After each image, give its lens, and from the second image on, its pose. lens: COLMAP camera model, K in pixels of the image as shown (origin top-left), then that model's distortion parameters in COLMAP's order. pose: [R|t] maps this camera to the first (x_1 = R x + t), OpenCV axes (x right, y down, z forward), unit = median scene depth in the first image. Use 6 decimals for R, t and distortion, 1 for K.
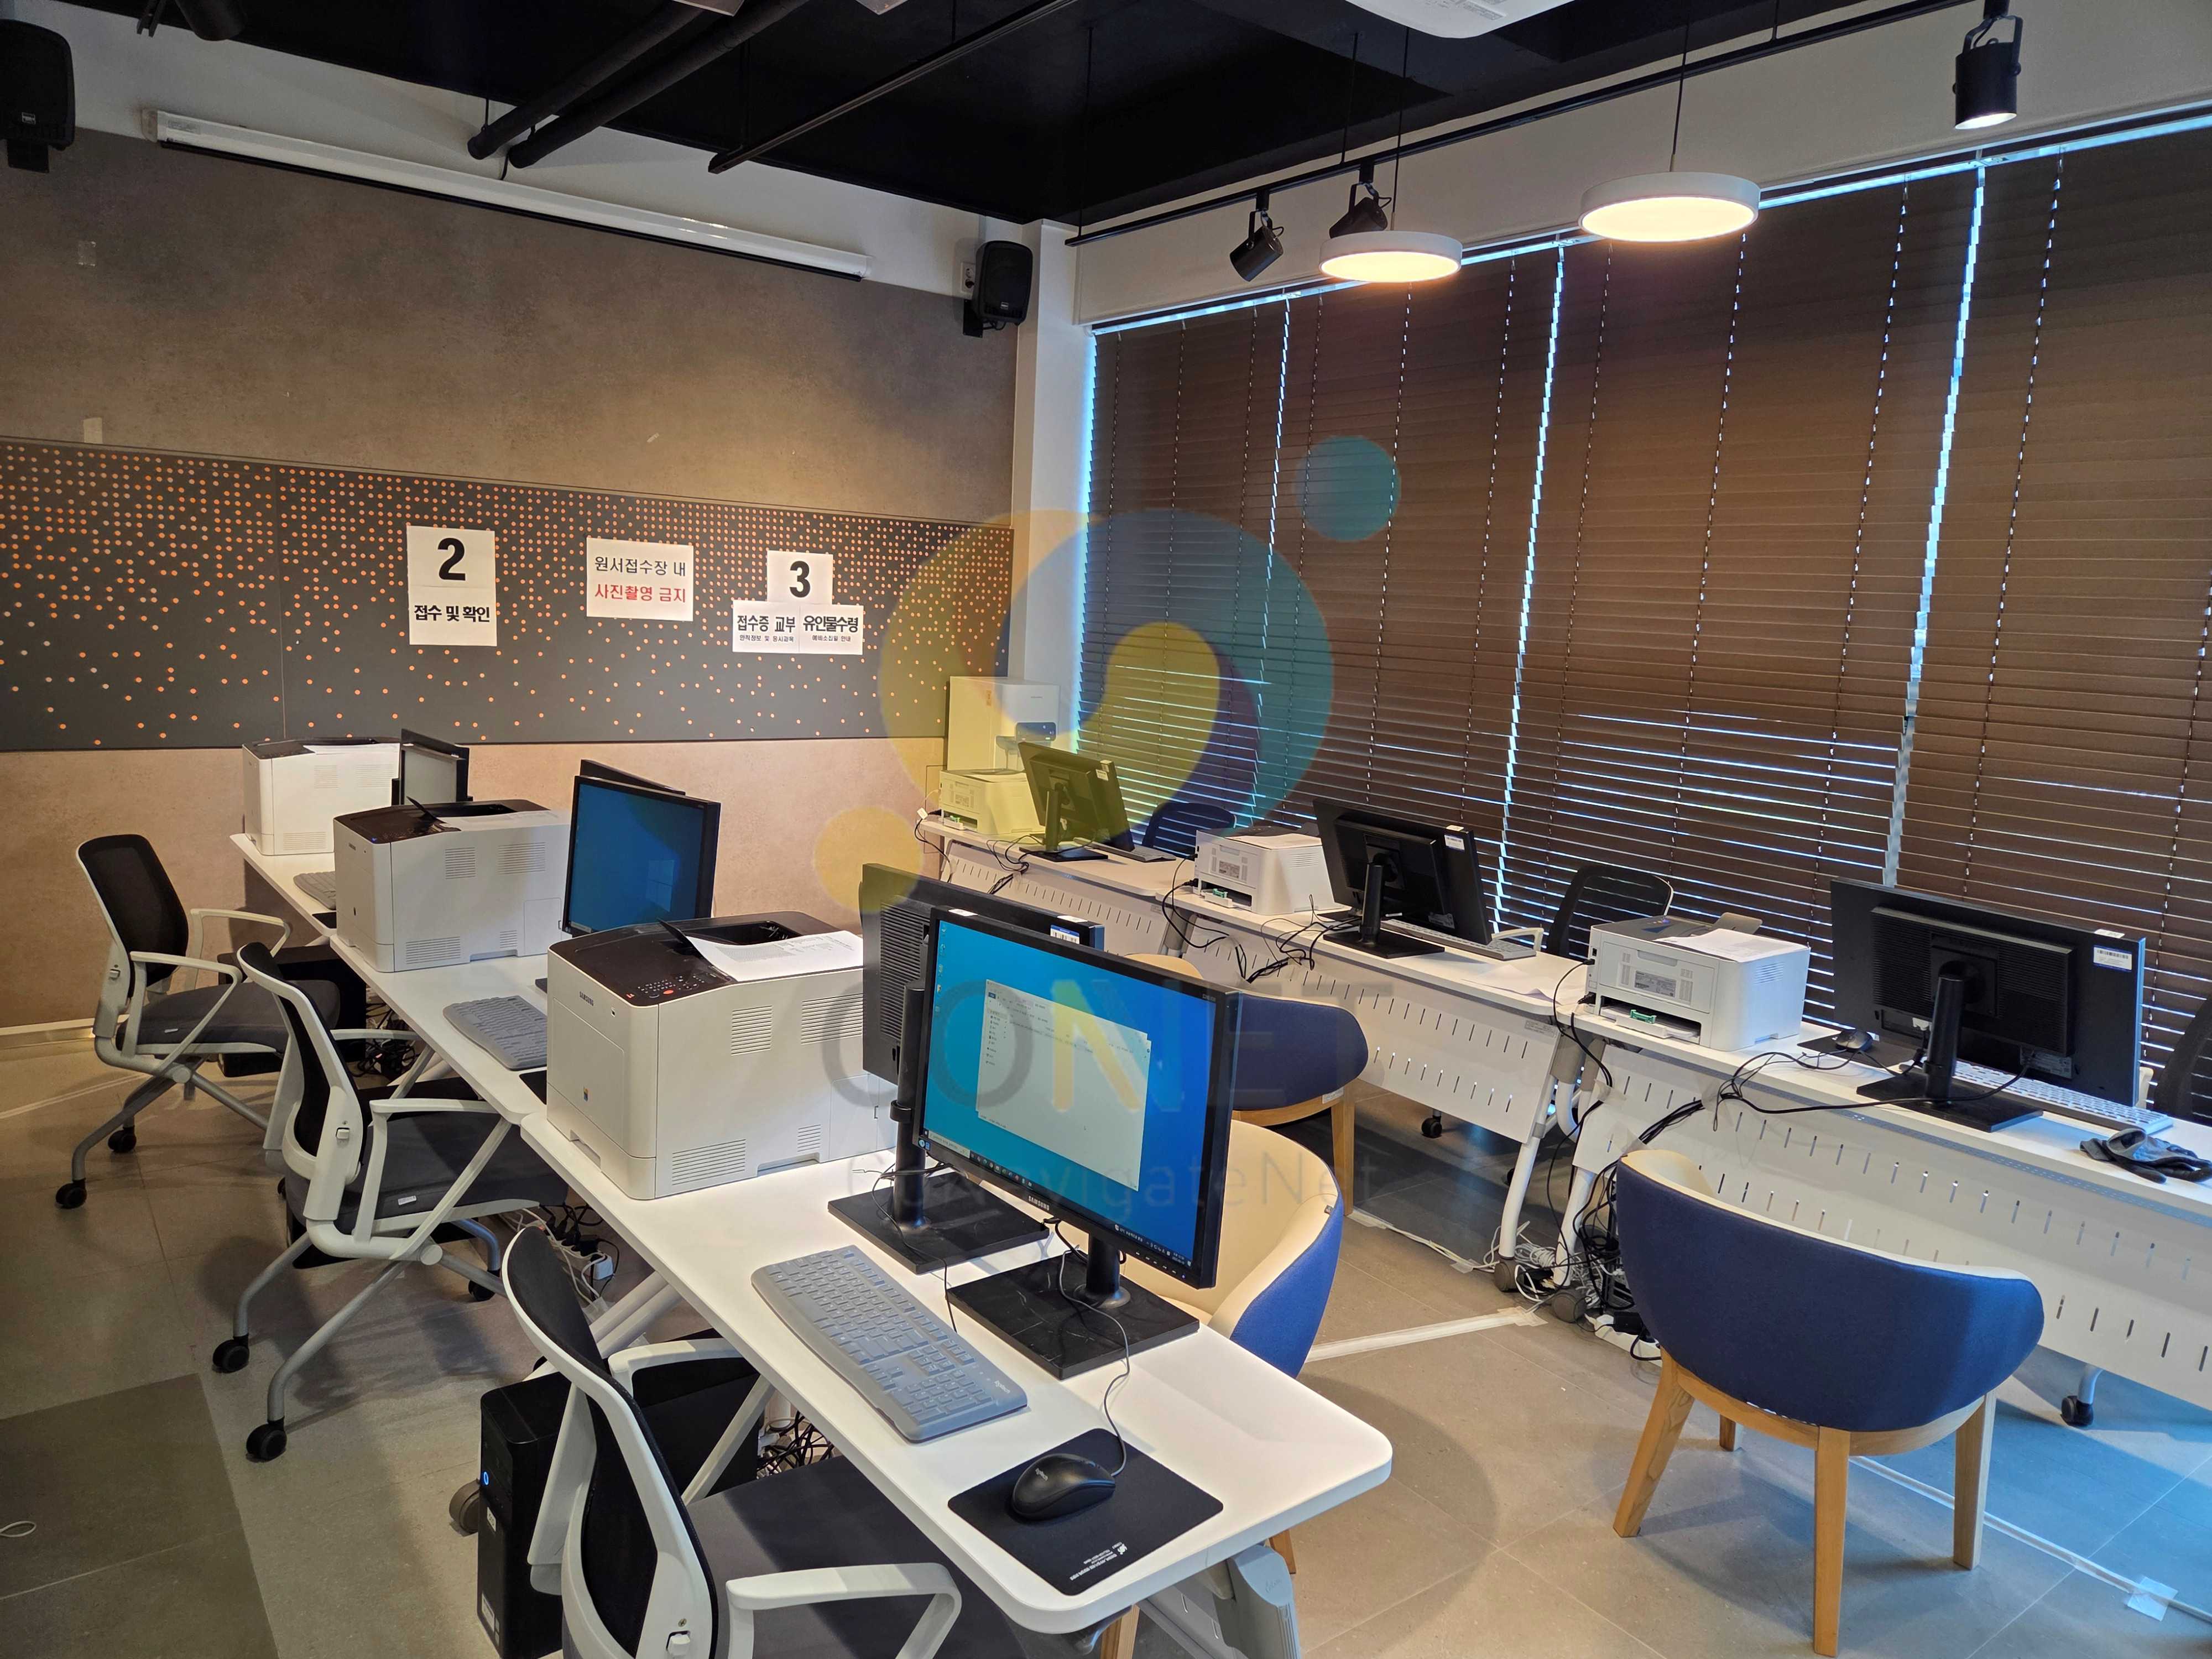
lens RADIAL K [[1530.4, 0, 1106.0], [0, 1530.4, 829.5], [0, 0, 1]] dist [0.073148, -0.063315]
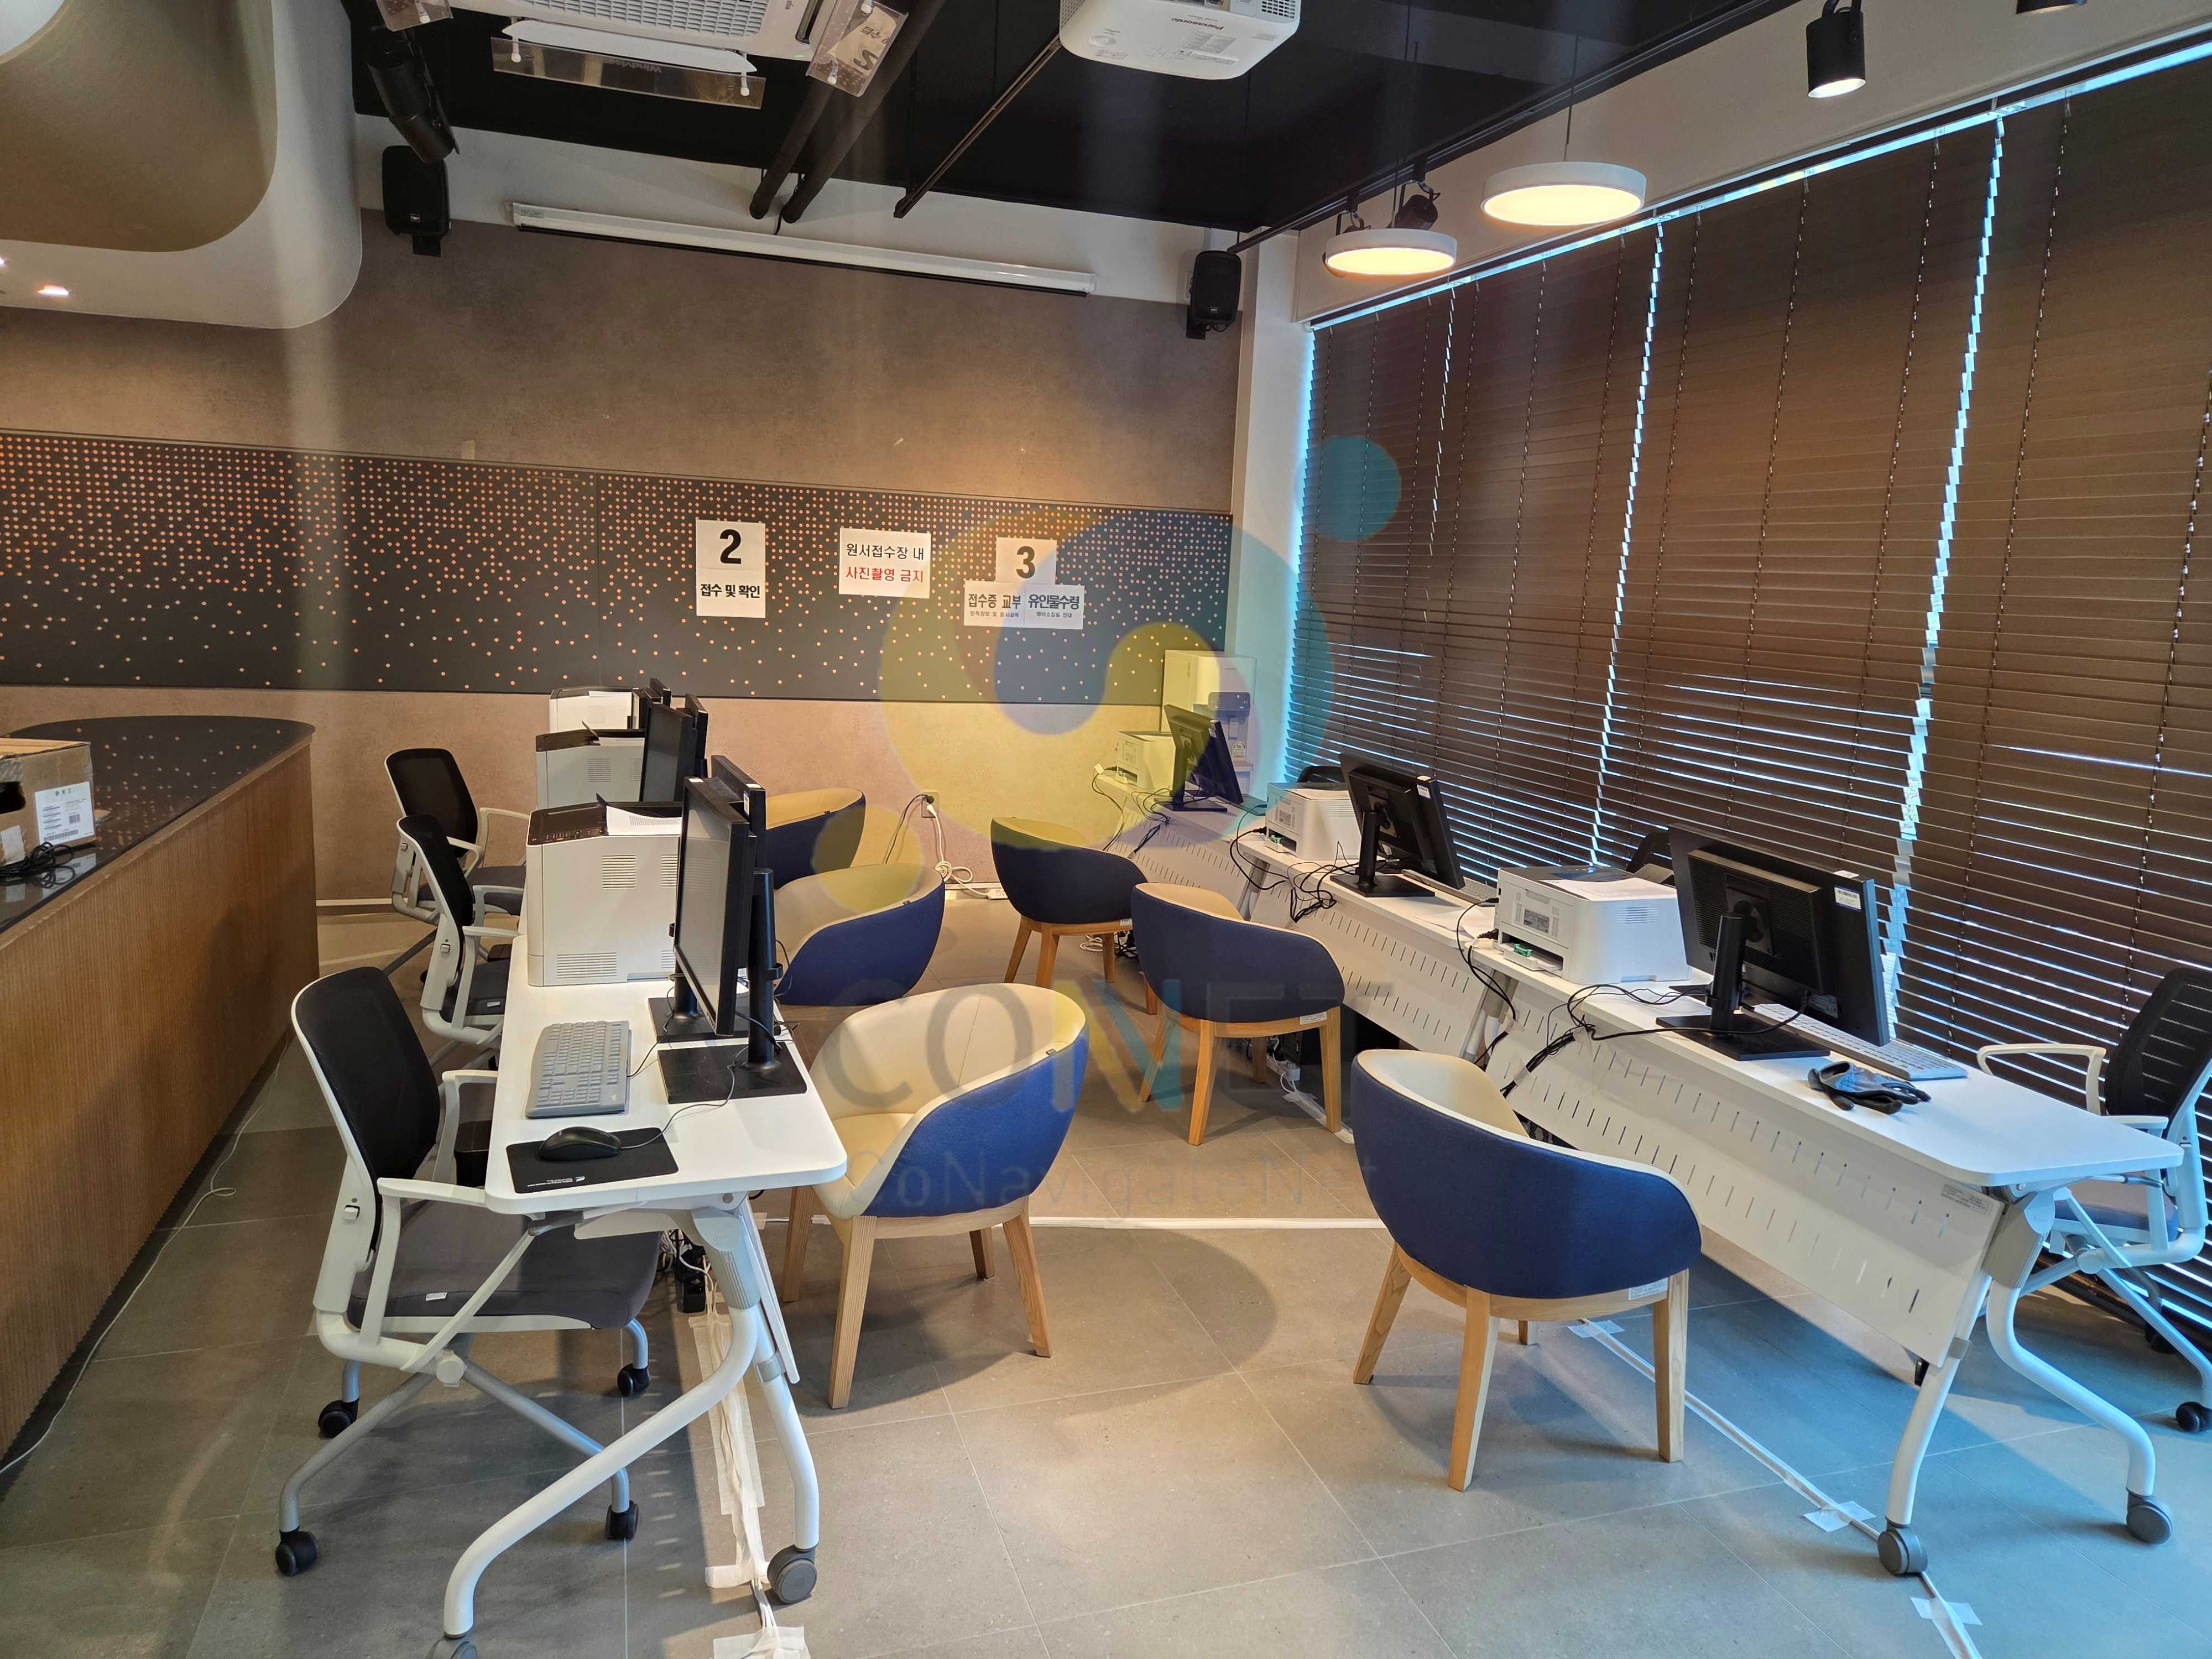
lens RADIAL K [[1530.4, 0, 1106.0], [0, 1530.4, 829.5], [0, 0, 1]] dist [0.073148, -0.063315]
pose [[0.948370, 0.046646, -0.313716, 0.266715], [-0.046554, 0.998885, 0.007789, 0.027874], [0.313730, 0.007218, 0.949485, -0.069505]]
